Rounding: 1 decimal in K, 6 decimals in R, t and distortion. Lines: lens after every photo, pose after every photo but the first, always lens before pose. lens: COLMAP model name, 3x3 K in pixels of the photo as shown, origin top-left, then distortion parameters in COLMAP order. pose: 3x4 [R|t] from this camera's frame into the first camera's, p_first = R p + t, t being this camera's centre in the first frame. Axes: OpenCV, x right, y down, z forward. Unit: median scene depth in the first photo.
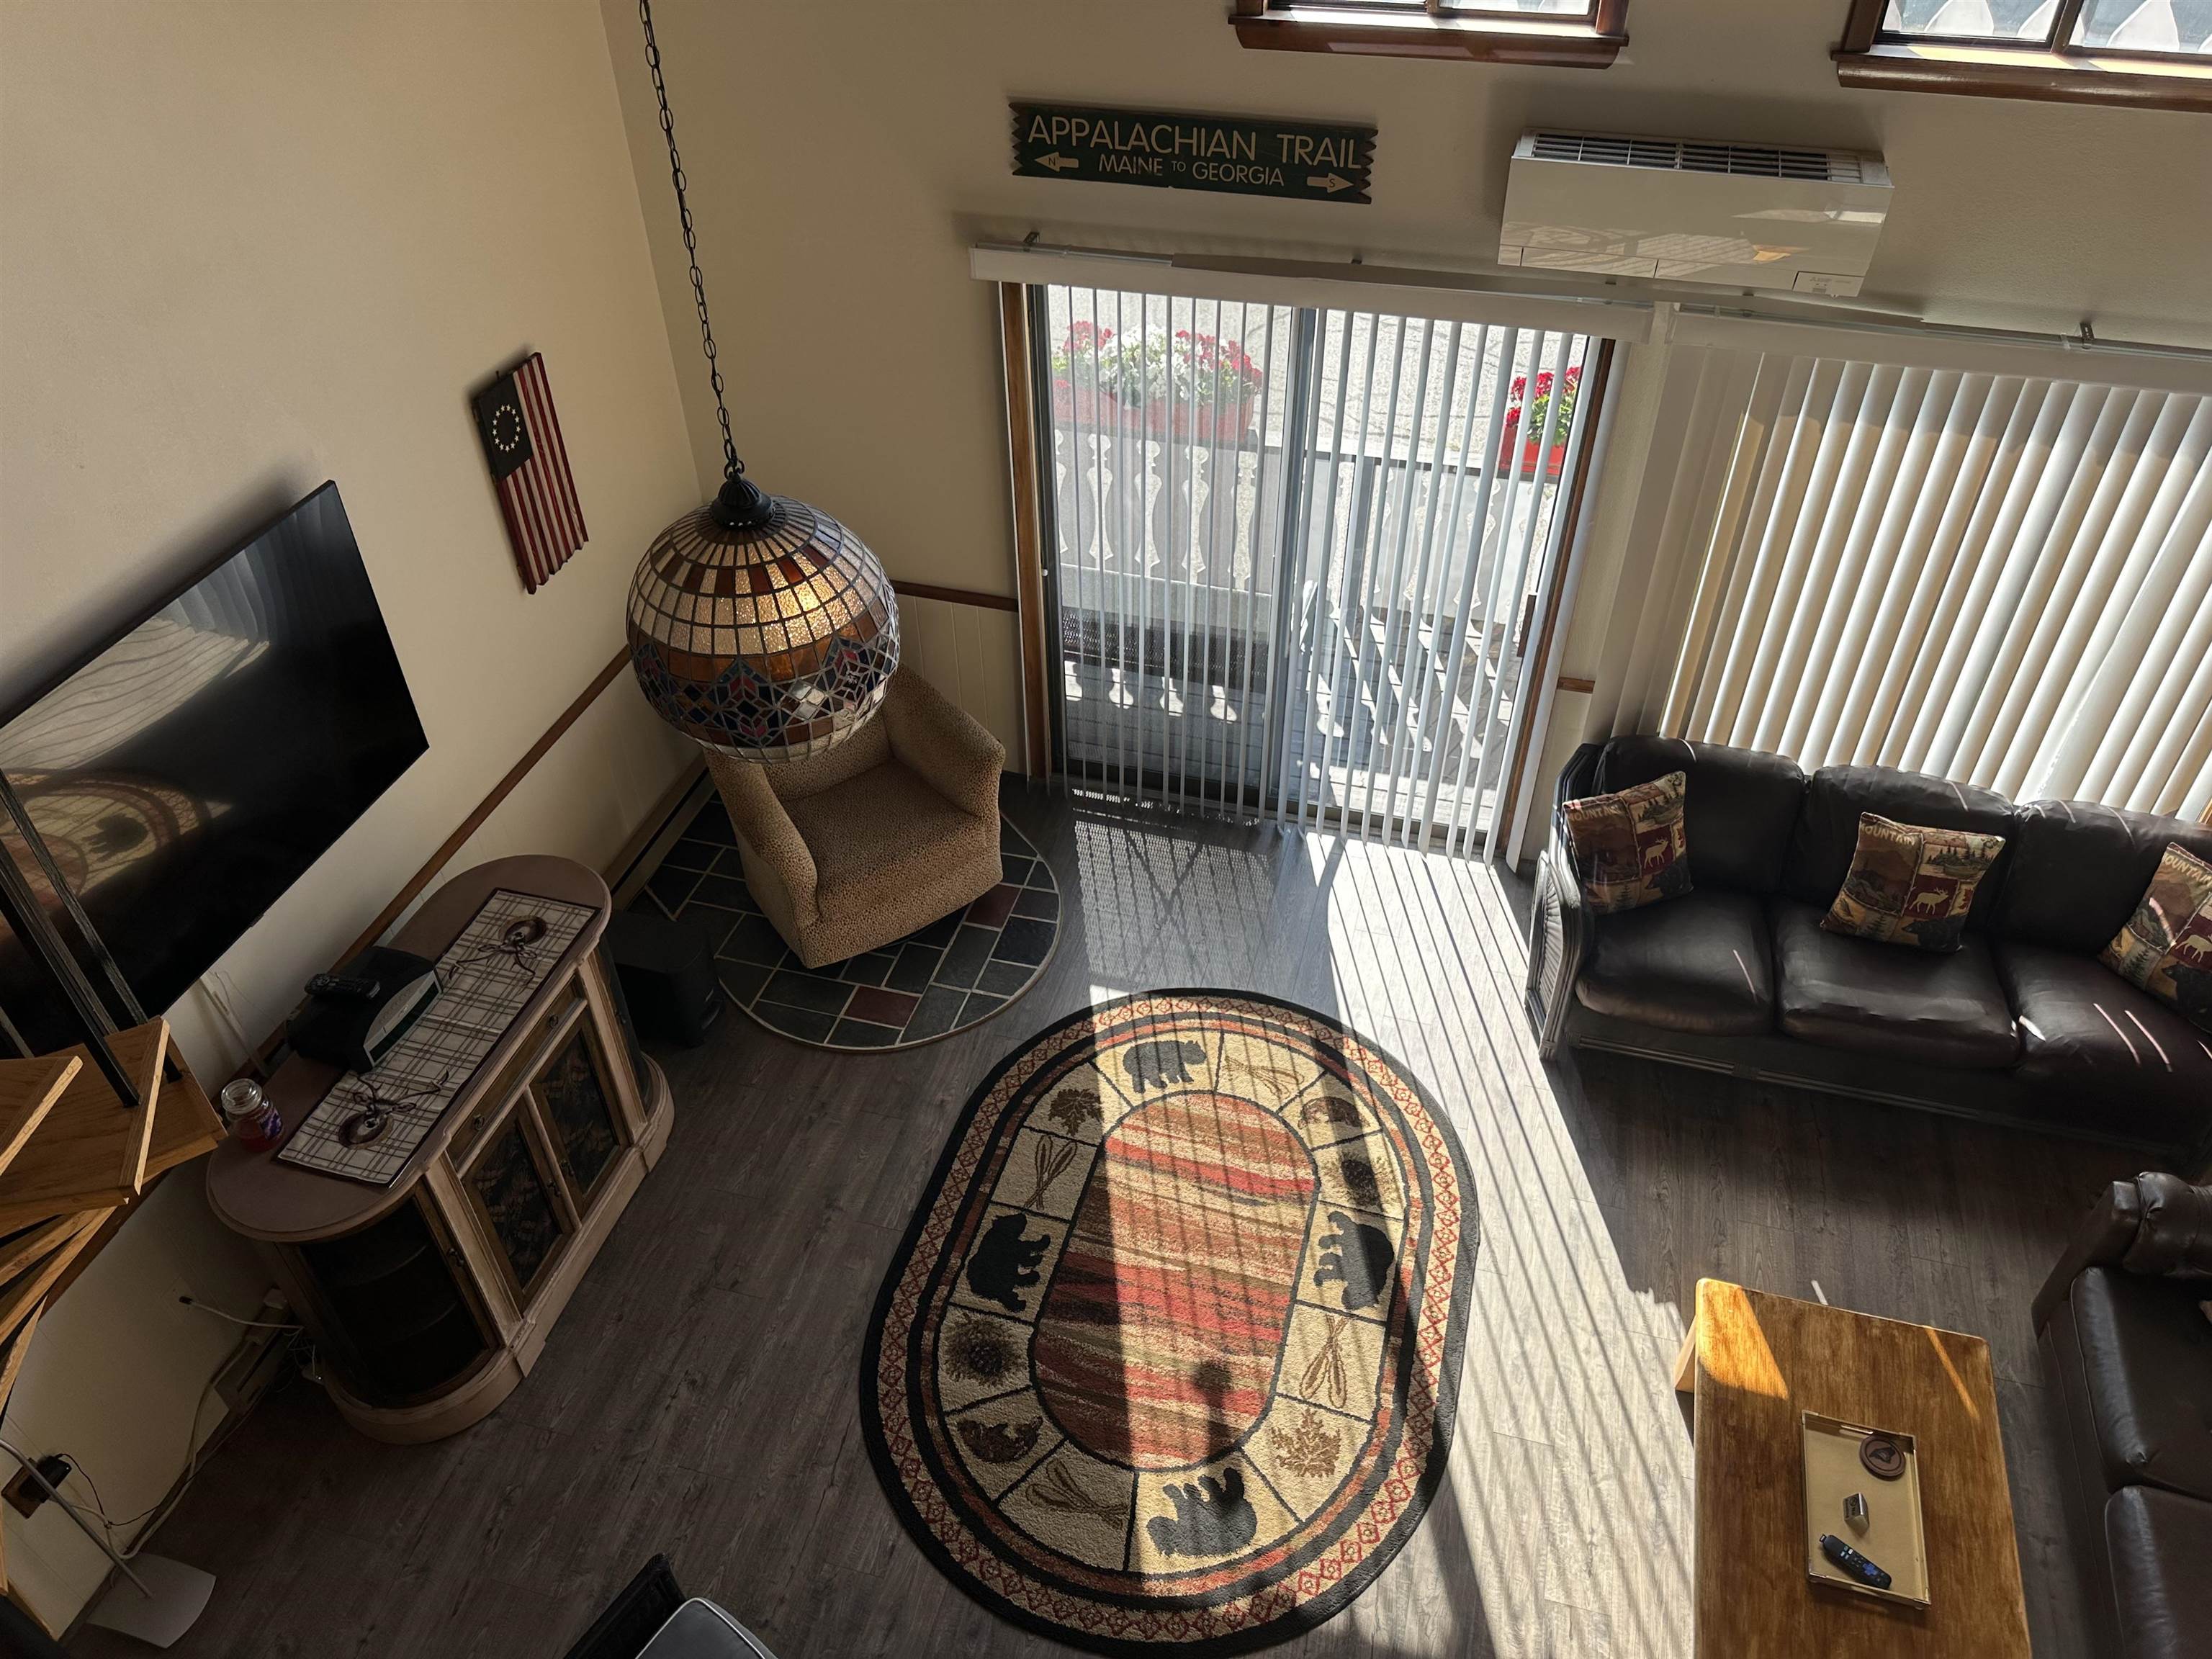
lens RADIAL K [[1579.2, 0, 1109.1], [0, 1579.2, 832.0], [0, 0, 1]] dist [0.095730, -0.112718]
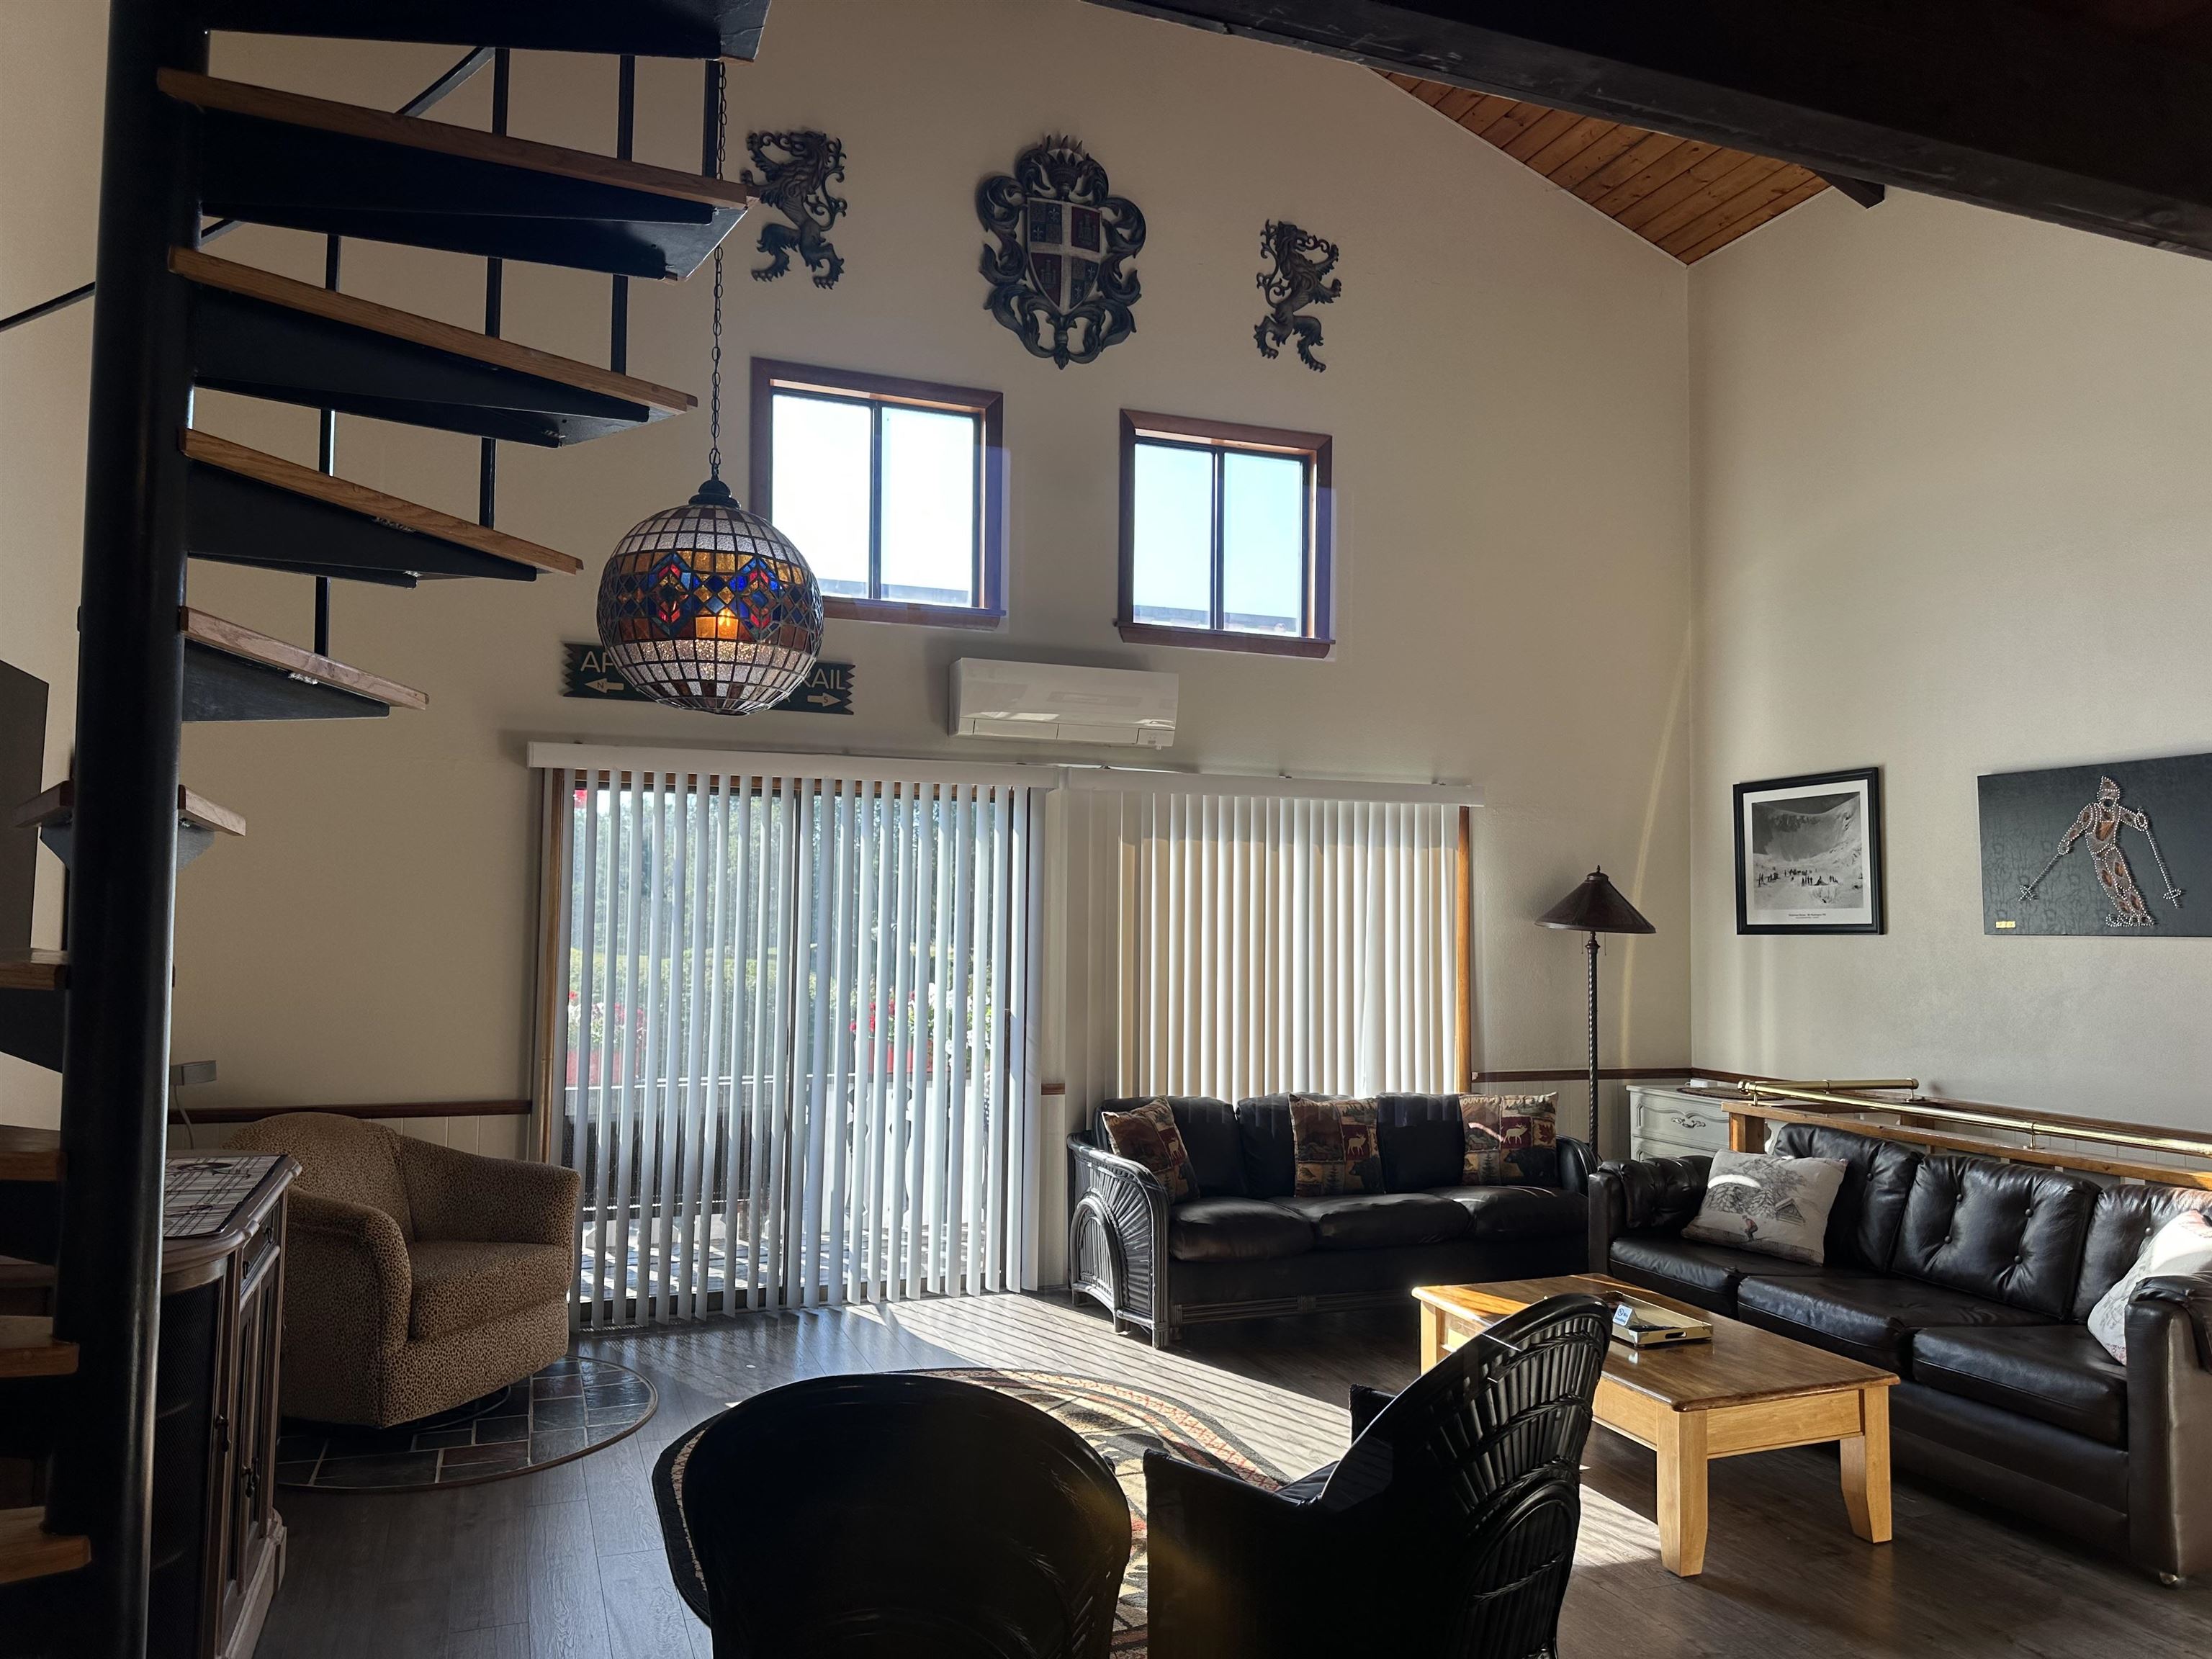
lens RADIAL K [[1579.2, 0, 1102.1], [0, 1579.2, 827.0], [0, 0, 1]] dist [0.095730, -0.112718]
pose [[0.806886, 0.050619, 0.588534, -0.451895], [0.372016, 0.730370, -0.572856, 0.533118], [-0.458845, 0.681174, 0.570494, 0.173761]]
